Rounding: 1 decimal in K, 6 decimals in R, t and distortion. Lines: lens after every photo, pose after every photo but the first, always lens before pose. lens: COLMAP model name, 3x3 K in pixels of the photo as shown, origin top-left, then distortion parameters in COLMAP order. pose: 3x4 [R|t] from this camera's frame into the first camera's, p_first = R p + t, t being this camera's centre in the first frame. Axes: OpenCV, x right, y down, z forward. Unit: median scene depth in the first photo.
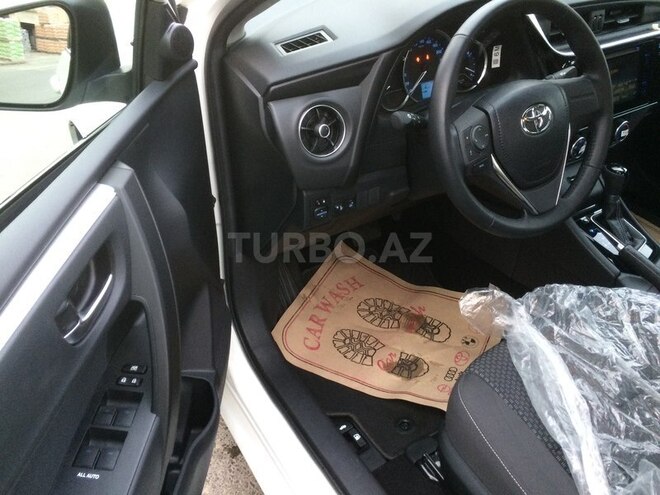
lens RADIAL K [[560.7, 0, 334.1], [0, 560.7, 248.0], [0, 0, 1]] dist [0.095283, -0.126168]
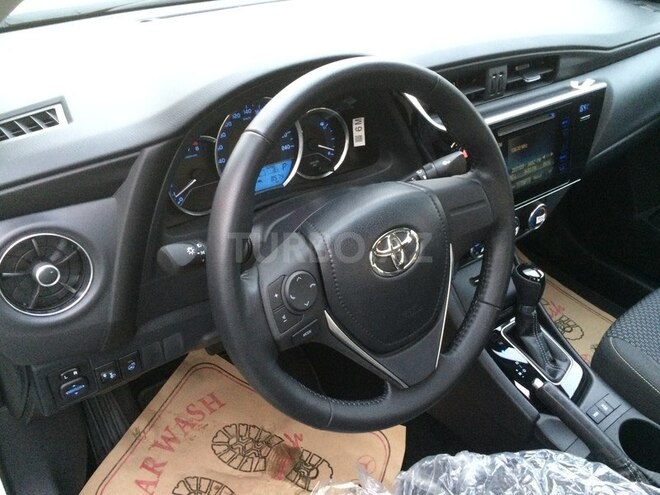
lens RADIAL K [[560.7, 0, 334.1], [0, 560.7, 248.0], [0, 0, 1]] dist [0.095283, -0.126168]
pose [[0.995724, -0.019790, 0.090232, 0.180978], [0.021323, 0.999644, -0.016064, -0.174320], [-0.089882, 0.017919, 0.995791, 0.294286]]
